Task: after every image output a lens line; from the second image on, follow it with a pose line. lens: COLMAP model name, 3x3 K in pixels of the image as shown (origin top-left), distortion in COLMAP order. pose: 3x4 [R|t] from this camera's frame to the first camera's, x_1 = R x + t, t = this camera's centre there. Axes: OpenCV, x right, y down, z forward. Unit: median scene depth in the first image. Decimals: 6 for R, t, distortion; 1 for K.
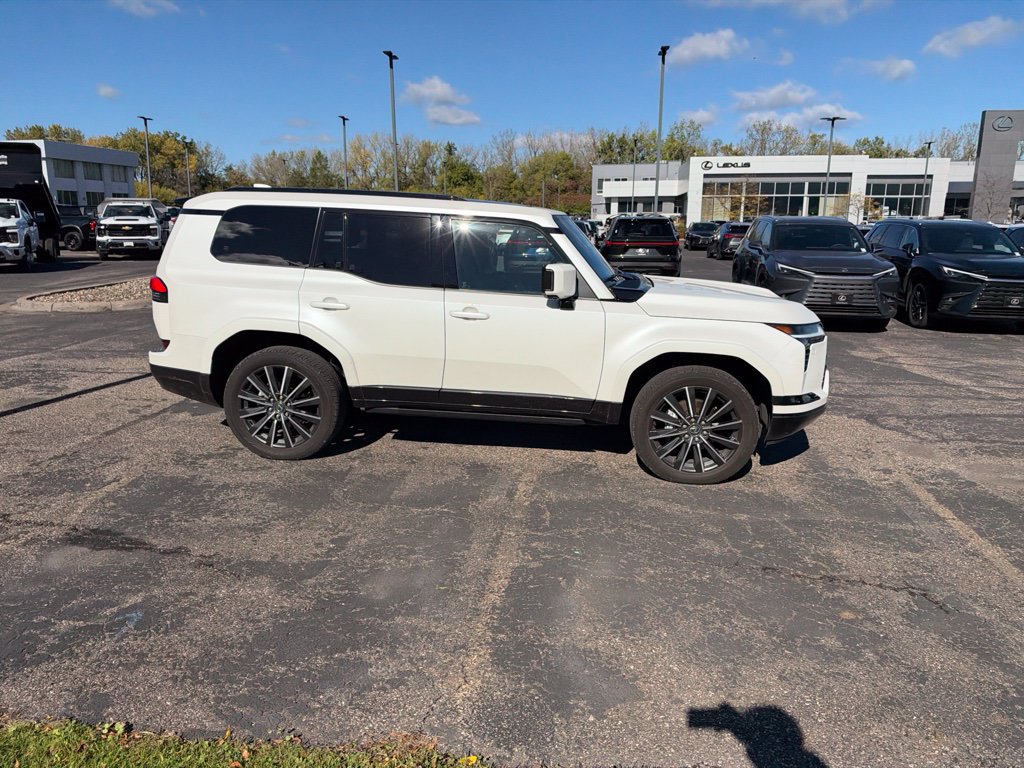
lens RADIAL K [[741.7, 0, 516.6], [0, 741.7, 388.9], [0, 0, 1]] dist [0.006364, -0.022732]
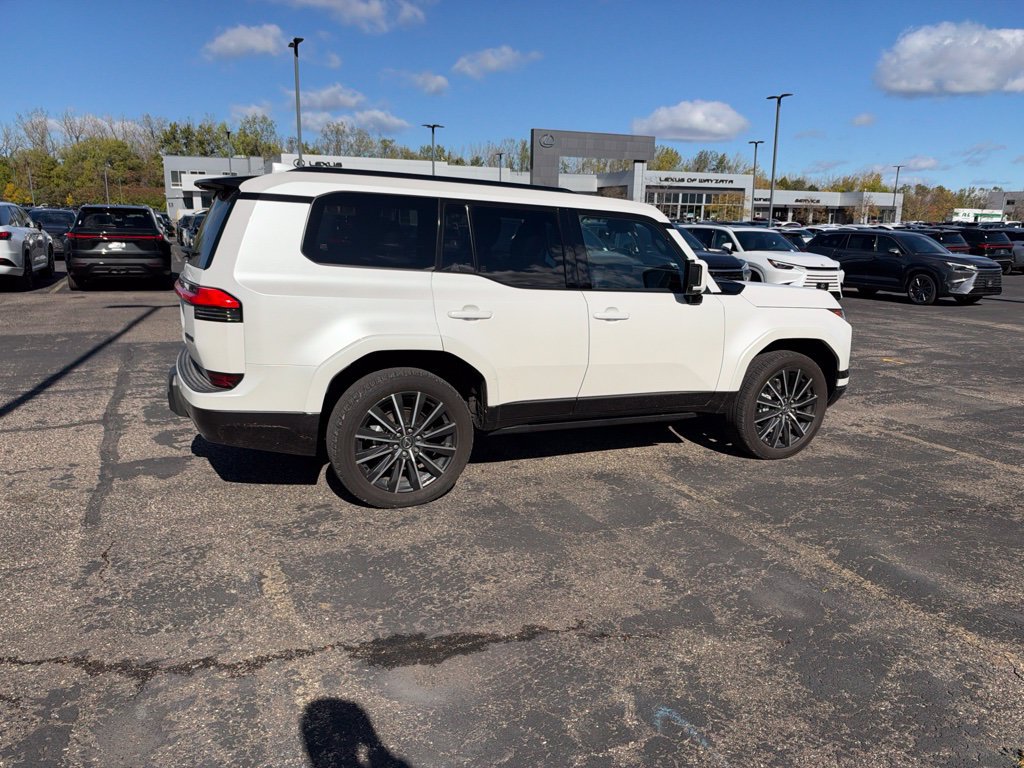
lens RADIAL K [[741.7, 0, 515.6], [0, 741.7, 390.3], [0, 0, 1]] dist [0.006364, -0.022732]
pose [[0.849797, -0.104840, 0.516579, -0.638060], [0.103130, 0.994150, 0.032110, -0.046411], [-0.516923, 0.025988, 0.855638, 0.251652]]
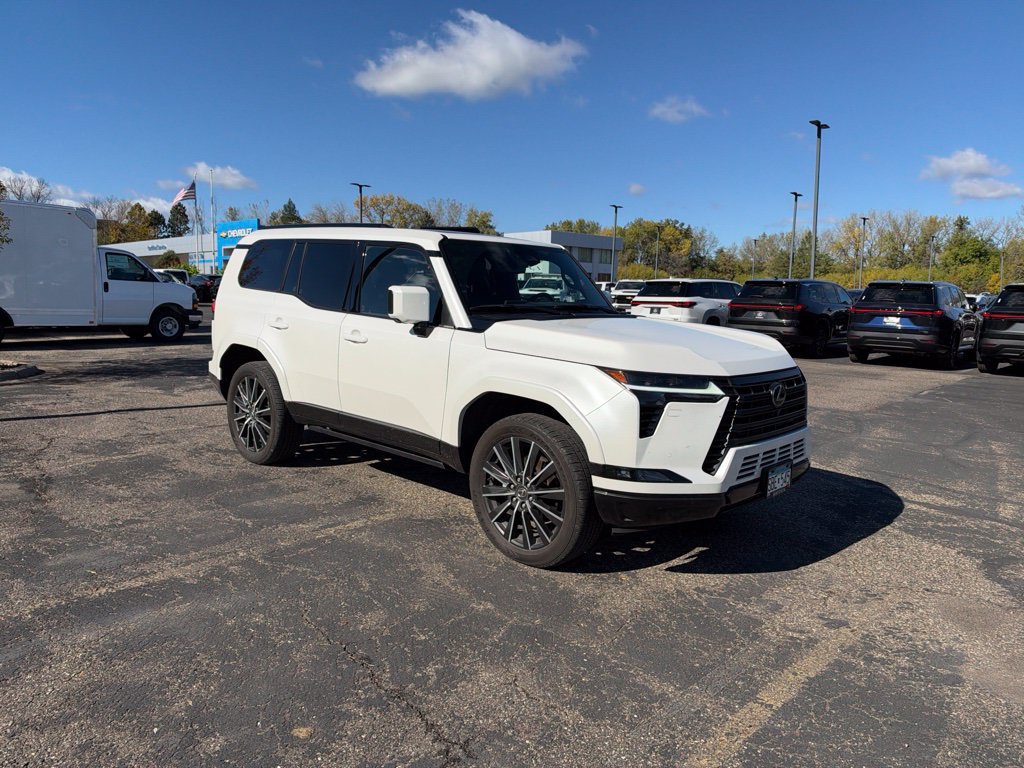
lens RADIAL K [[741.7, 0, 509.9], [0, 741.7, 380.2], [0, 0, 1]] dist [0.006364, -0.022732]
pose [[0.801126, 0.081269, -0.592953, 0.662308], [-0.149978, 0.986387, -0.067440, -0.009028], [0.579400, 0.142958, 0.802408, 0.322144]]
